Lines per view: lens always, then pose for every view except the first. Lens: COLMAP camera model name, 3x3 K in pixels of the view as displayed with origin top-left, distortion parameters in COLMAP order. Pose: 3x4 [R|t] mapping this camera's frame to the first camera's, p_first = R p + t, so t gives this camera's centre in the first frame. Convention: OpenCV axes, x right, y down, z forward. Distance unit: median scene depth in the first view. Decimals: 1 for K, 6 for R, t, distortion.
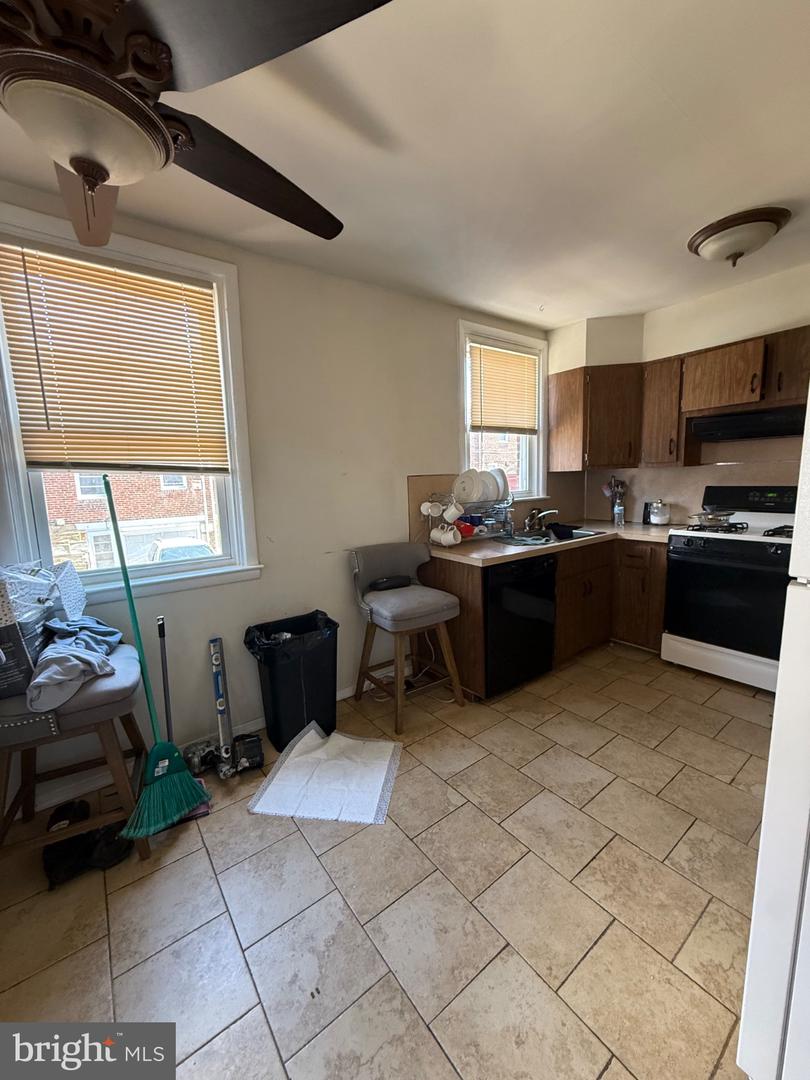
lens RADIAL K [[431.0, 0, 408.2], [0, 431.0, 536.9], [0, 0, 1]] dist [-0.000966, 0.000660]
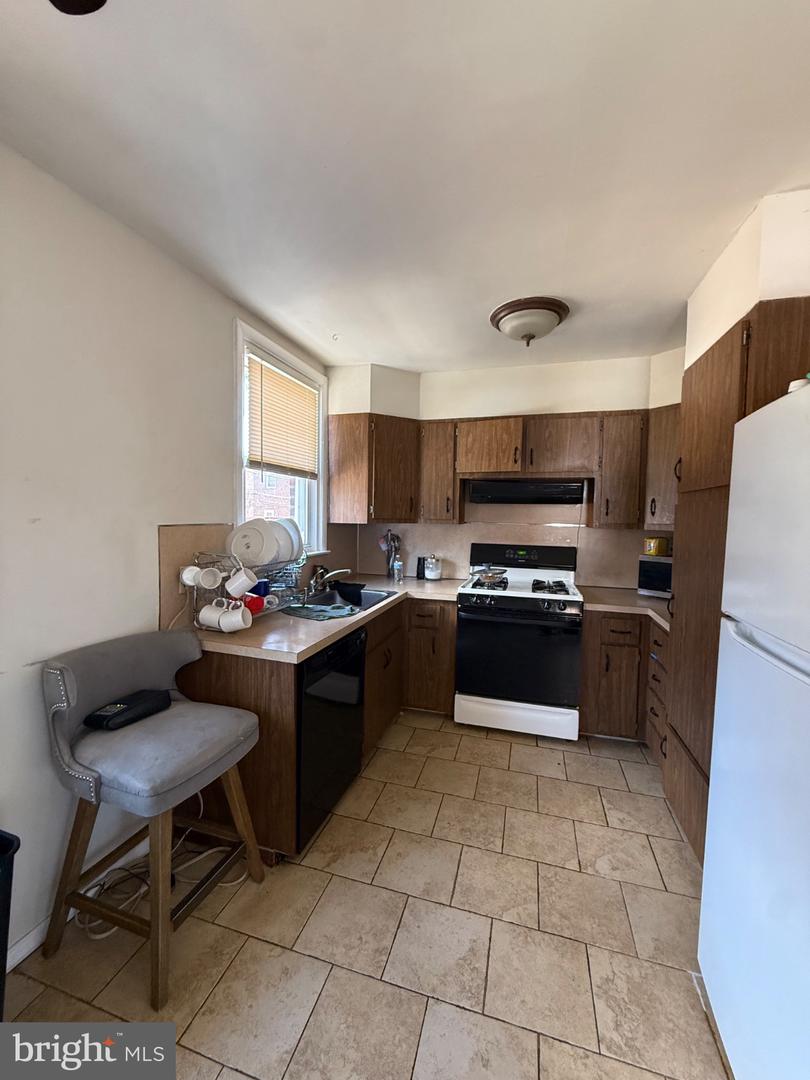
lens RADIAL K [[431.0, 0, 408.2], [0, 431.0, 536.9], [0, 0, 1]] dist [-0.000966, 0.000660]
pose [[0.802619, 0.019736, 0.596165, -0.082311], [0.036687, 0.995927, -0.082362, -0.056214], [-0.595362, 0.087977, 0.798626, 0.263339]]
